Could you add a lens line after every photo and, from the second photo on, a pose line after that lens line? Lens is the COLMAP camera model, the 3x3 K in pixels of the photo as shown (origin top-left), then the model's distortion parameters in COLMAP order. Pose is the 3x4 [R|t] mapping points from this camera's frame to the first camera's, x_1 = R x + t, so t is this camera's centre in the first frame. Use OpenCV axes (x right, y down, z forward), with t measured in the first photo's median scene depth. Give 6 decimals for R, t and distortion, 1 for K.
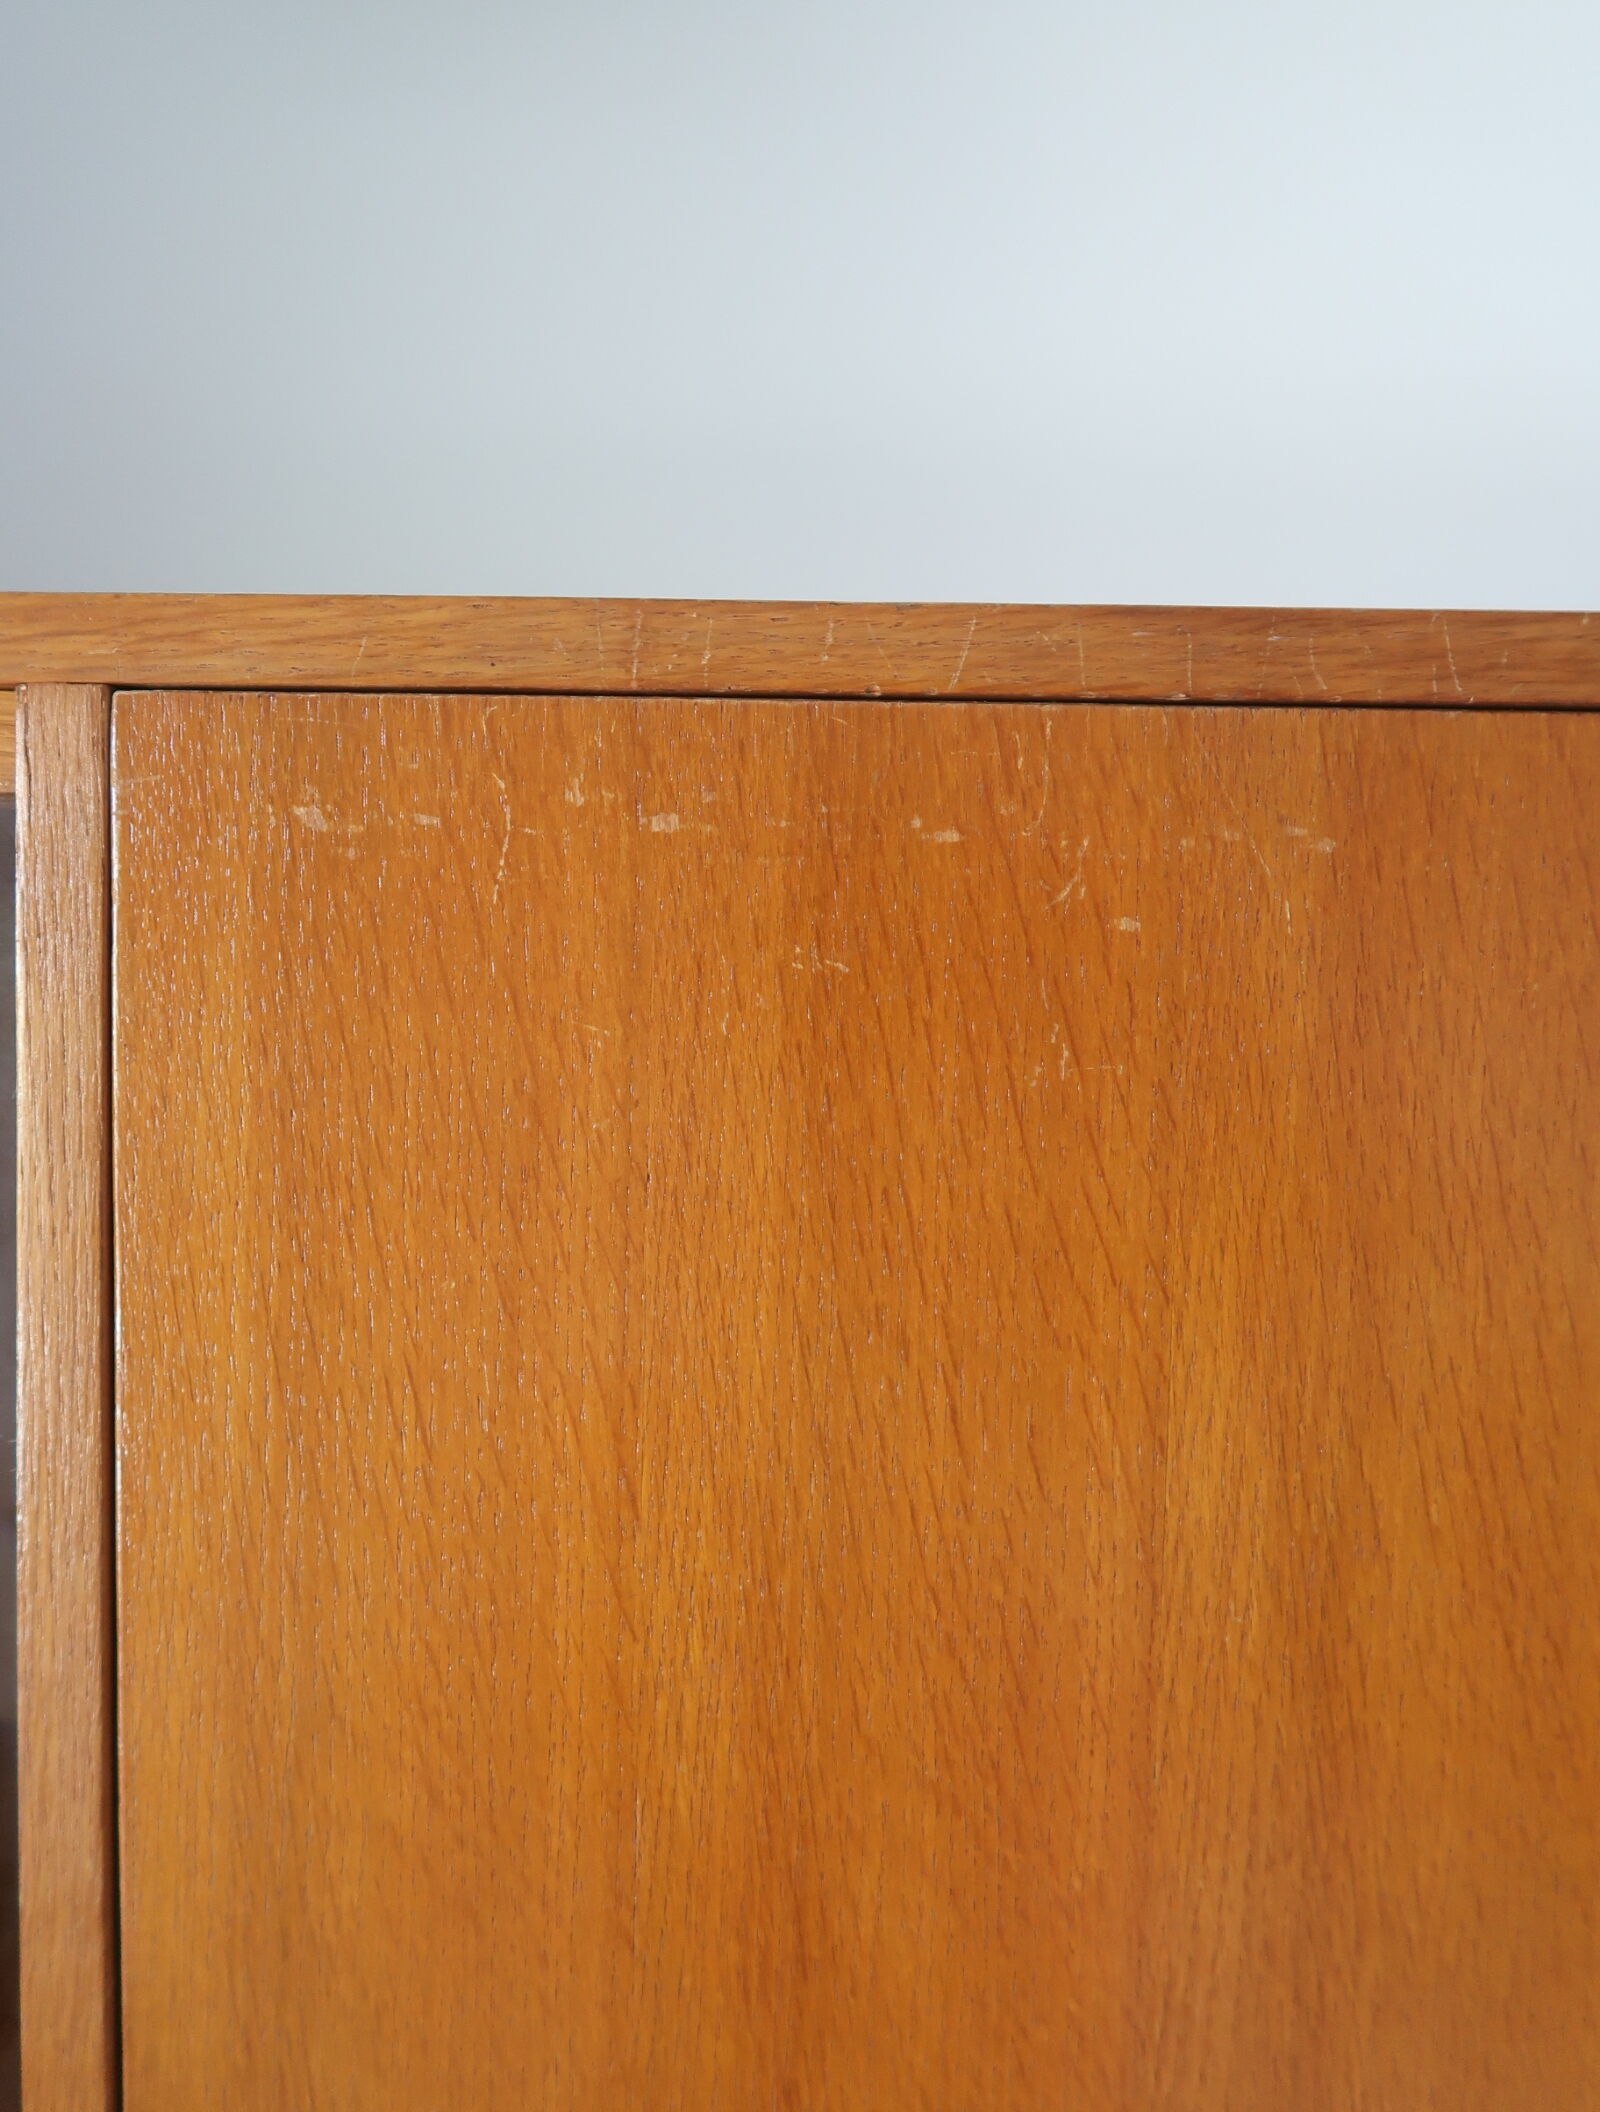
lens RADIAL K [[1662.1, 0, 804.5], [0, 1662.1, 1056.7], [0, 0, 1]] dist [-0.028188, 0.016197]
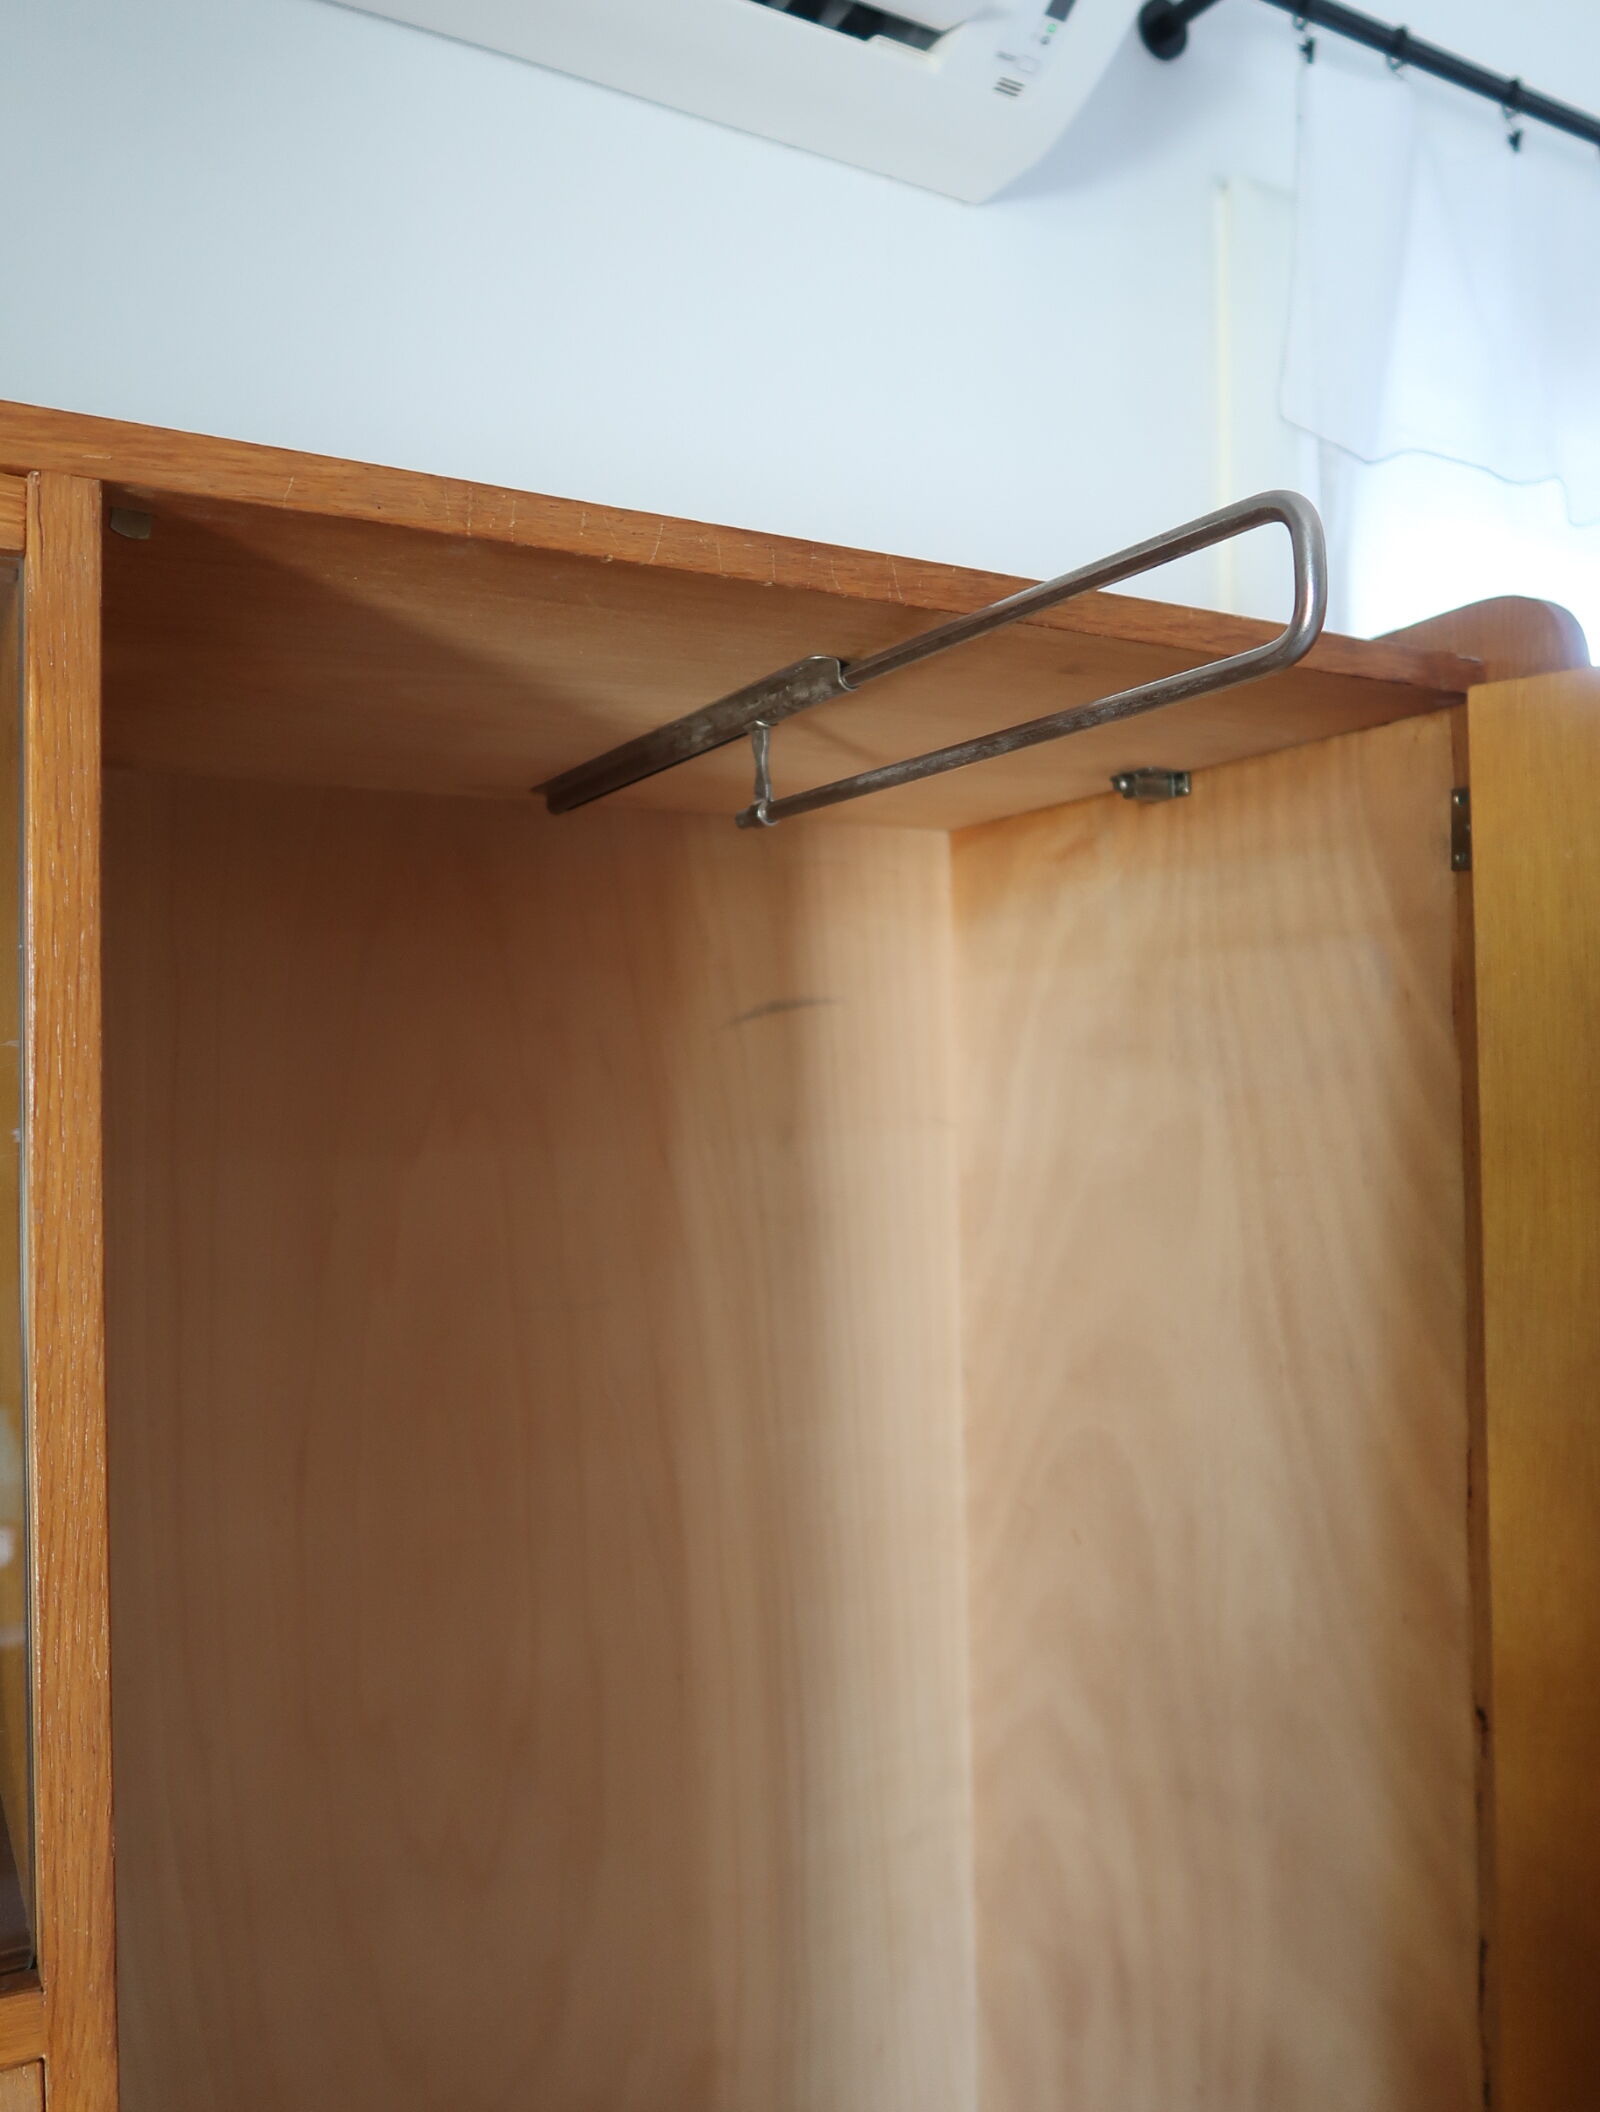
lens RADIAL K [[1662.1, 0, 800.9], [0, 1662.1, 1062.3], [0, 0, 1]] dist [-0.028188, 0.016197]
pose [[0.846185, -0.023793, 0.532358, -0.684576], [0.059515, 0.996972, -0.050042, 0.374182], [-0.529556, 0.074028, 0.845039, -0.461203]]
